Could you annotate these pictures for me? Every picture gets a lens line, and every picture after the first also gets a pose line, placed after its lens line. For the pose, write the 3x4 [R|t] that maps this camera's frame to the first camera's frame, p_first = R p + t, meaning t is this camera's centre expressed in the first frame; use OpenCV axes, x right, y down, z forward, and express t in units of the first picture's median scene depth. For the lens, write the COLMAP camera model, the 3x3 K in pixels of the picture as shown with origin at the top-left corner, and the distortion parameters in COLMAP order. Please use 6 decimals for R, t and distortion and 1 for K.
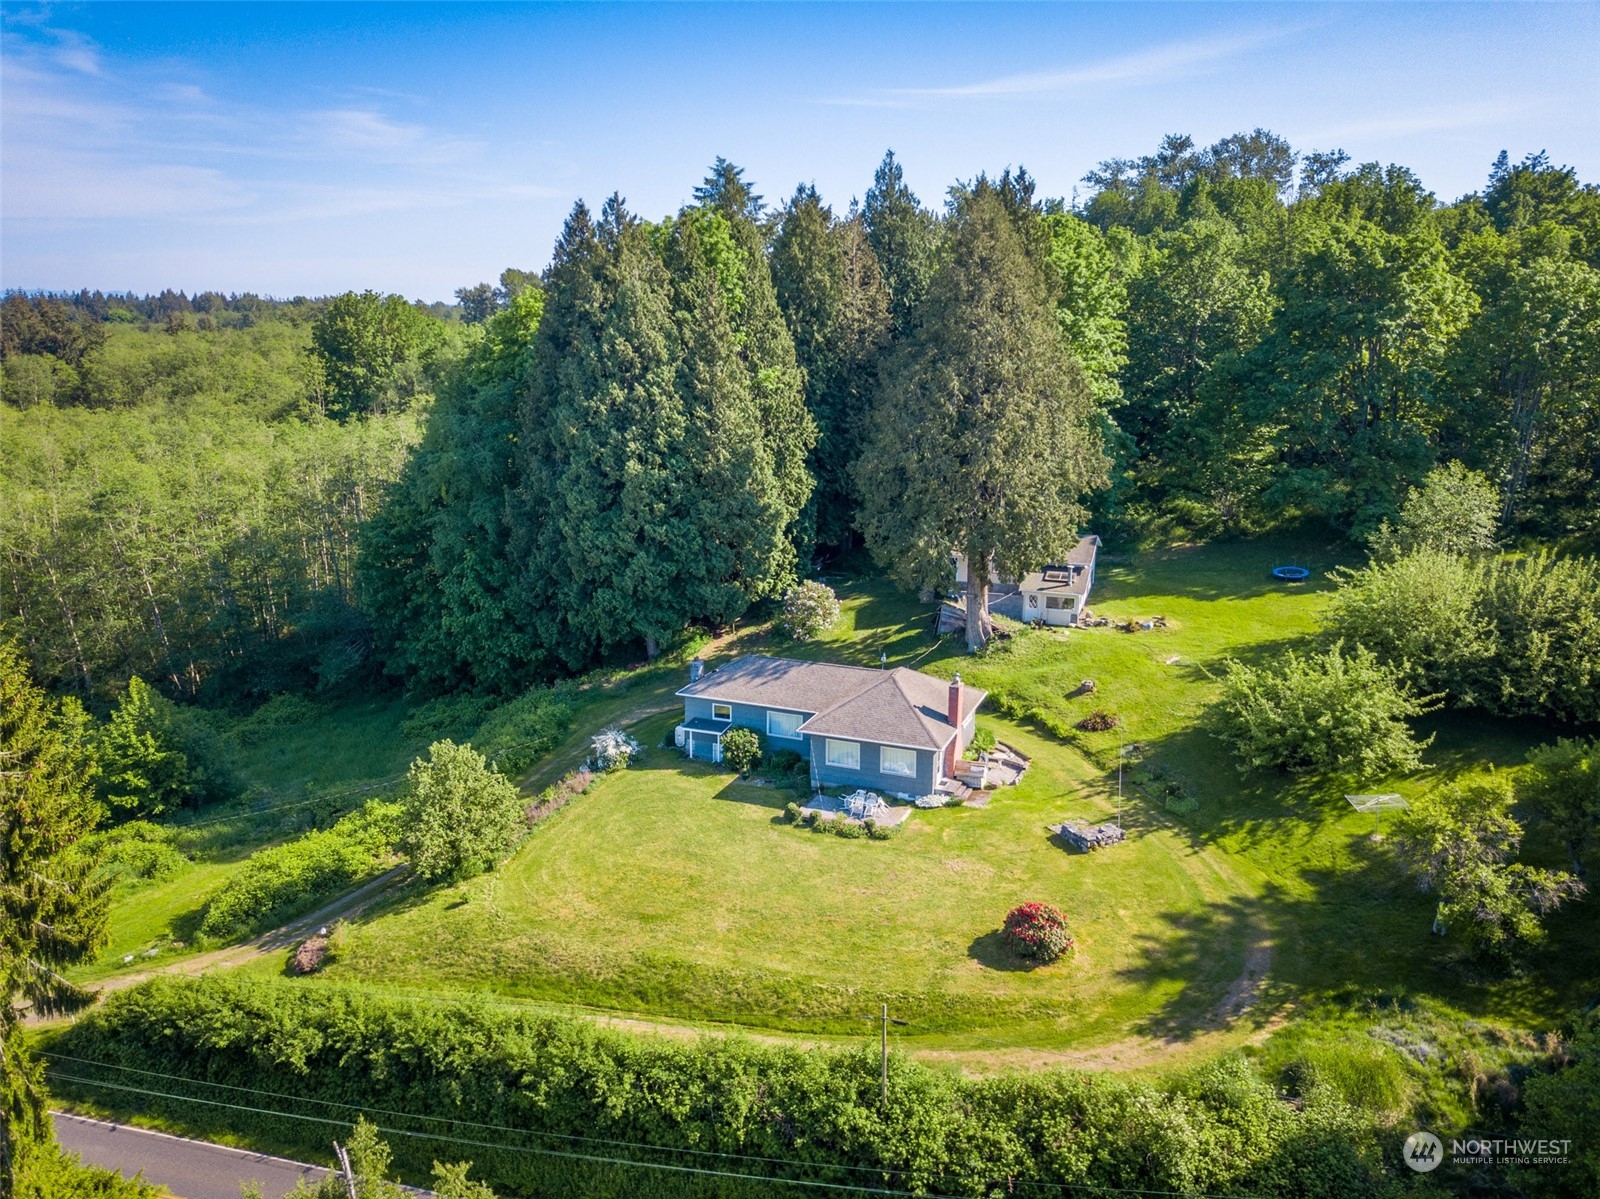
lens RADIAL K [[1233.5, 0, 800.0], [0, 1233.5, 599.5], [0, 0, 1]] dist [0.000727, -0.002108]
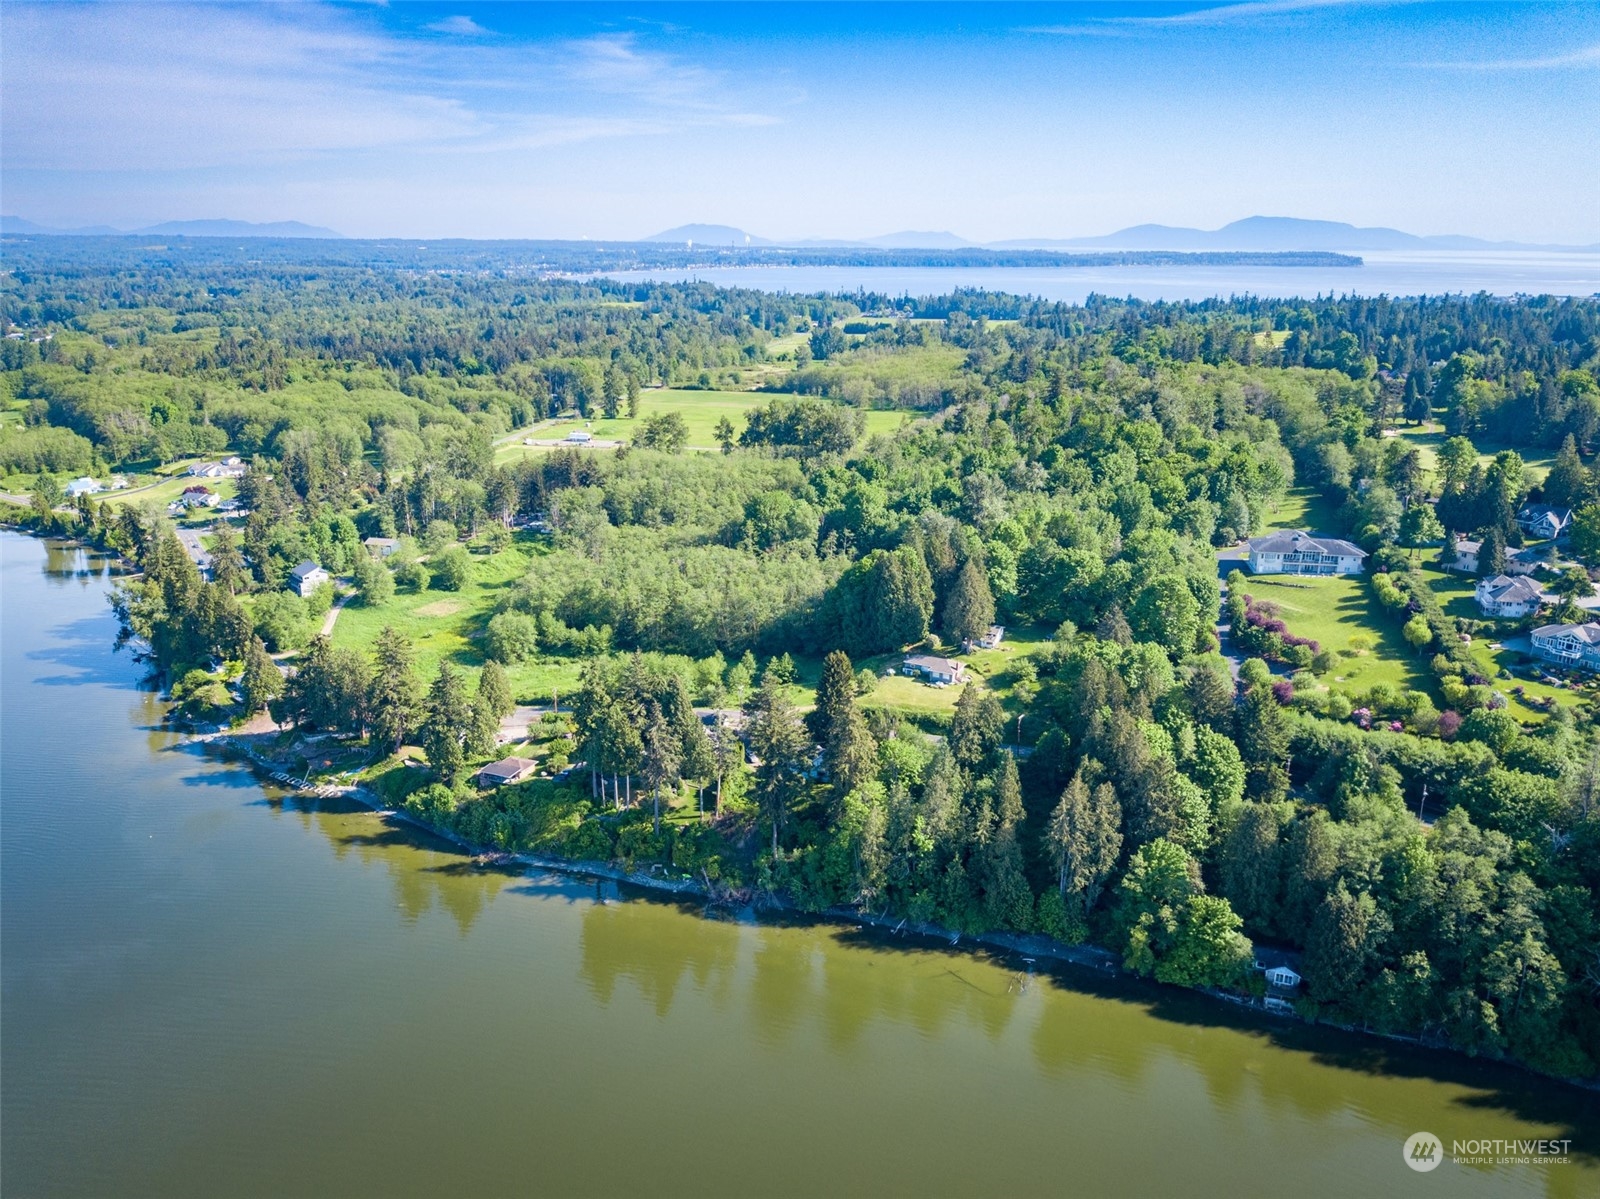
lens RADIAL K [[1233.5, 0, 800.0], [0, 1233.5, 599.5], [0, 0, 1]] dist [0.000727, -0.002108]
pose [[0.993345, 0.035276, -0.109646, 0.022625], [-0.029702, 0.998202, 0.052063, -0.428940], [0.111285, -0.048460, 0.992606, -4.059549]]
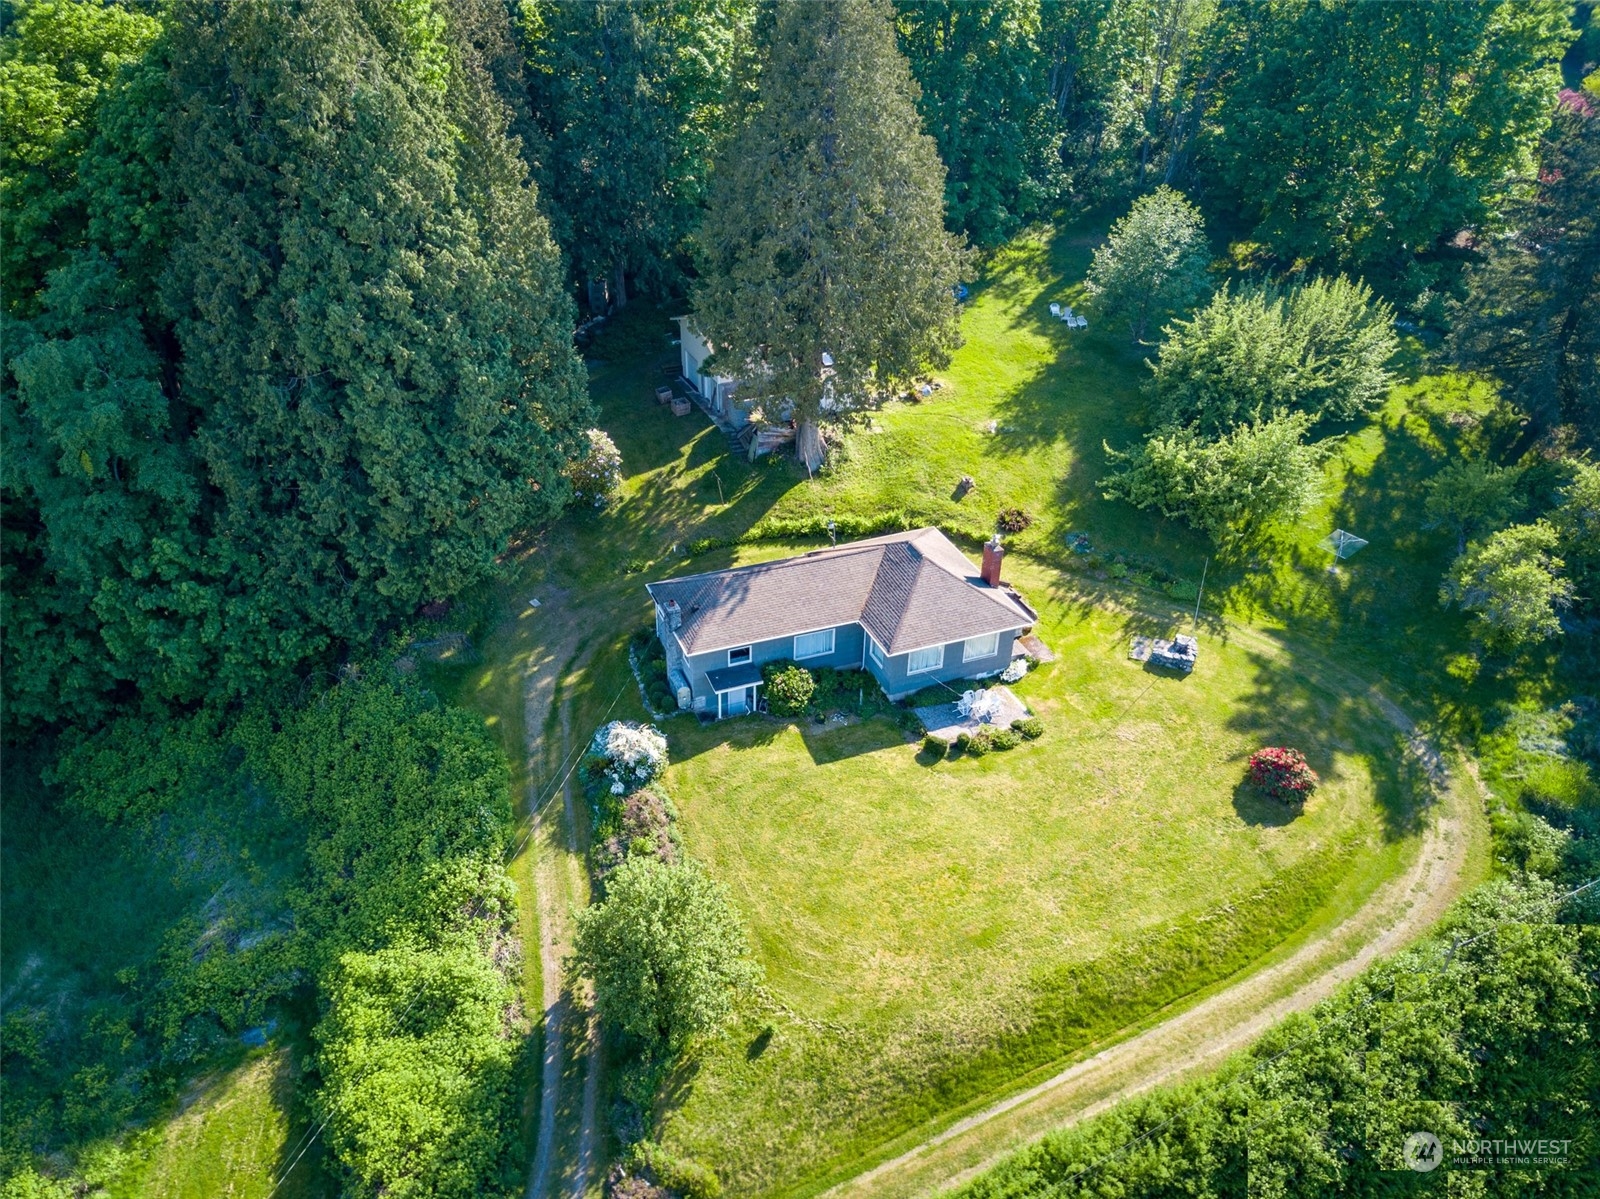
lens RADIAL K [[1233.5, 0, 800.0], [0, 1233.5, 599.5], [0, 0, 1]] dist [0.000727, -0.002108]
pose [[0.726954, -0.357023, 0.586577, -0.503967], [0.146395, 0.915154, 0.375583, -0.247028], [-0.670900, -0.187160, 0.717541, 0.380765]]
